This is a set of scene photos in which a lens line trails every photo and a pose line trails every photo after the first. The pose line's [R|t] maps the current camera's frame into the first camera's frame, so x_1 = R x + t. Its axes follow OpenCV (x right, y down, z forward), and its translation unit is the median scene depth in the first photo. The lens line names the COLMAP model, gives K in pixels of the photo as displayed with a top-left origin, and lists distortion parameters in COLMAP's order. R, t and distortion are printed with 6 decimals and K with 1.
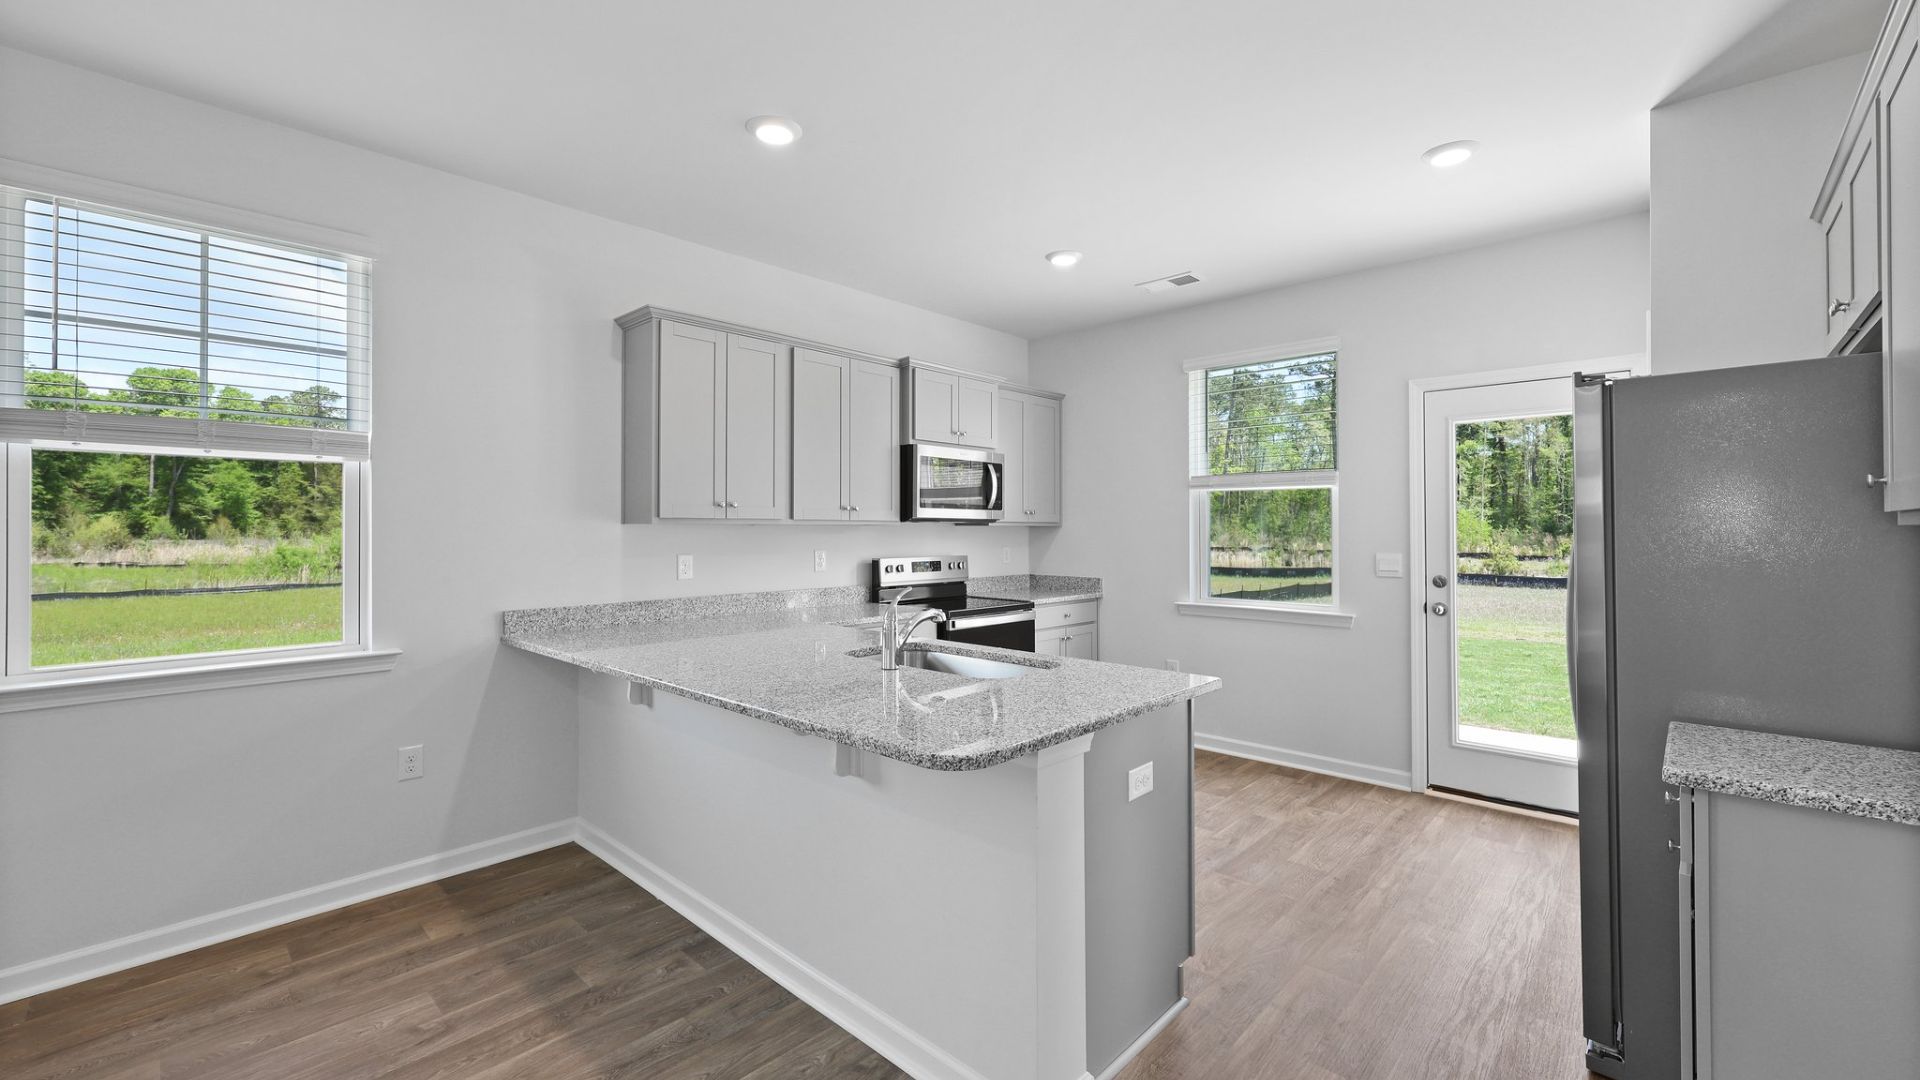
lens RADIAL K [[780.5, 0, 960.0], [0, 780.5, 540.0], [0, 0, 1]] dist [-0.000386, 0.000042]
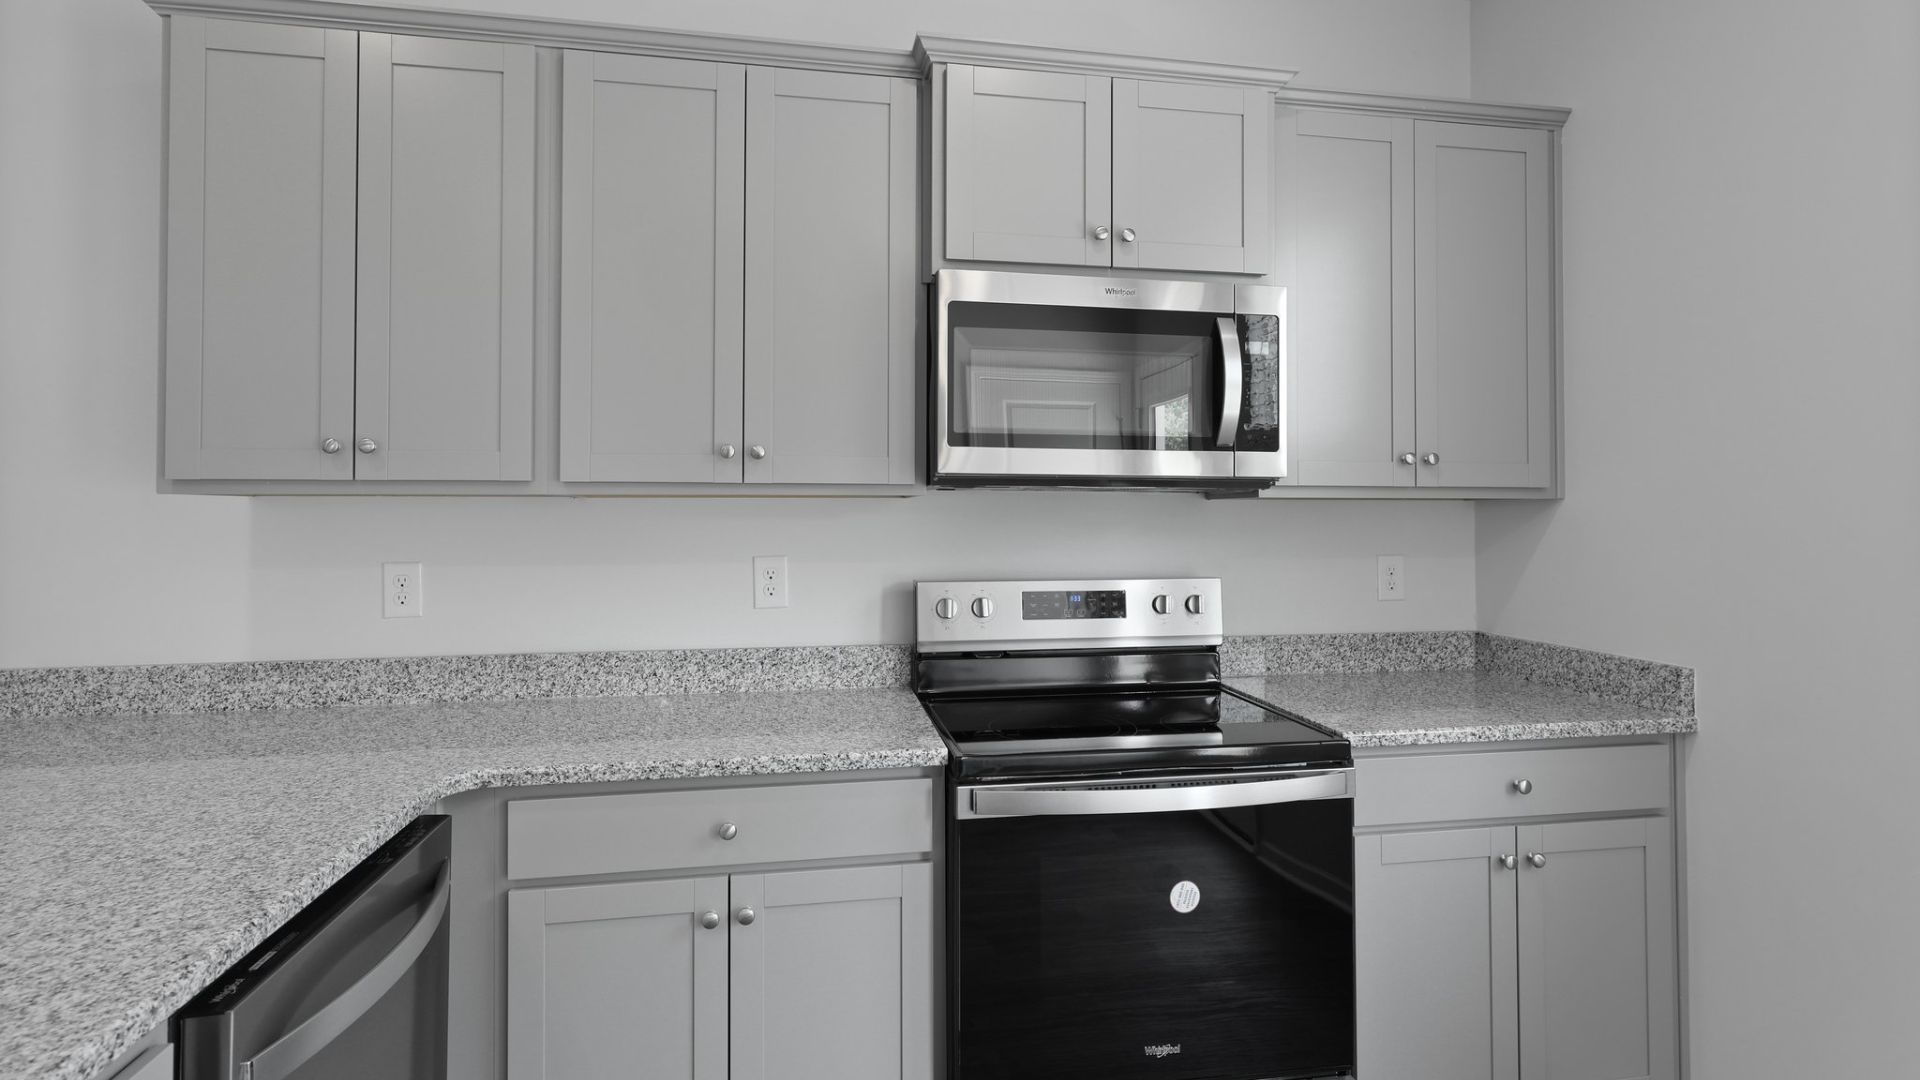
lens RADIAL K [[995.1, 0, 994.1], [0, 995.1, 486.2], [0, 0, 1]] dist [0.001459, 0.000844]
pose [[0.809948, -0.006851, -0.586462, 0.213021], [-0.010051, 0.999623, -0.025559, -0.010875], [0.586416, 0.026597, 0.809574, 0.590971]]
